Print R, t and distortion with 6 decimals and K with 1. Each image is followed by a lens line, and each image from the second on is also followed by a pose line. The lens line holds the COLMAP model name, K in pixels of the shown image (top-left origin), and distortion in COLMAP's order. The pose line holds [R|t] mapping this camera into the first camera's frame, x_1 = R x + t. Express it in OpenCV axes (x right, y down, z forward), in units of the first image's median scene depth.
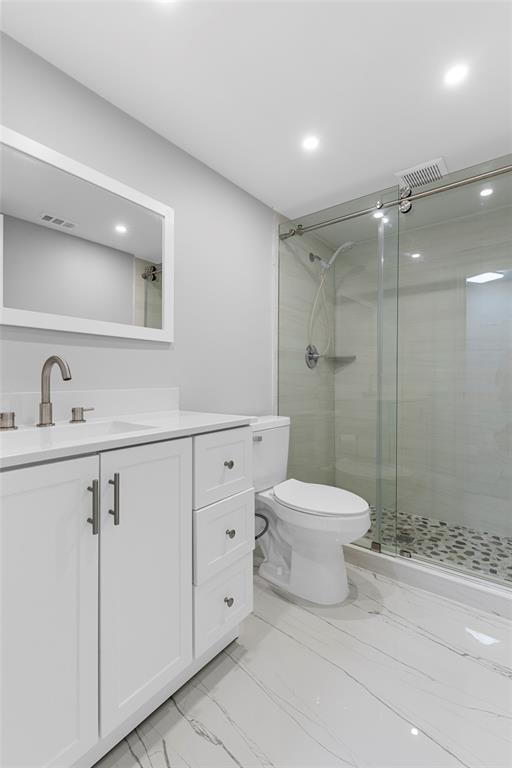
lens RADIAL K [[349.7, 0, 255.9], [0, 349.7, 381.7], [0, 0, 1]] dist [0.001392, -0.000712]
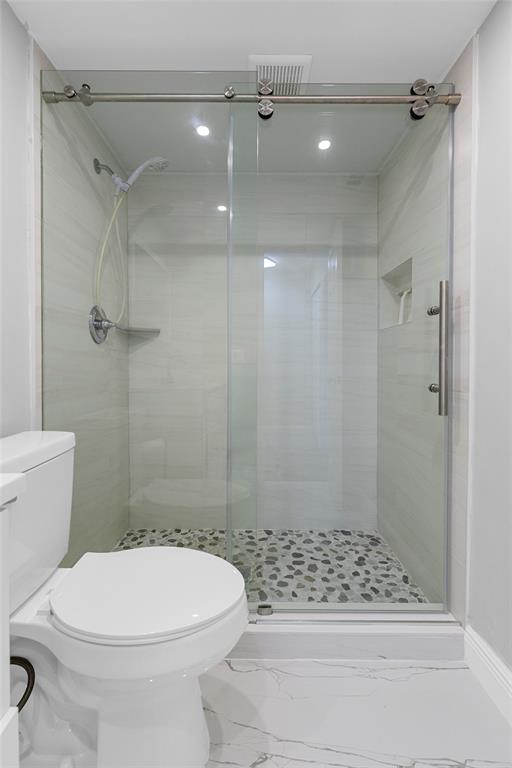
lens RADIAL K [[349.7, 0, 253.8], [0, 349.7, 368.3], [0, 0, 1]] dist [0.001392, -0.000712]
pose [[0.779451, -0.010520, 0.626375, -0.019506], [0.003668, 0.999918, 0.012230, -0.000916], [-0.626453, -0.007235, 0.779426, 0.380566]]
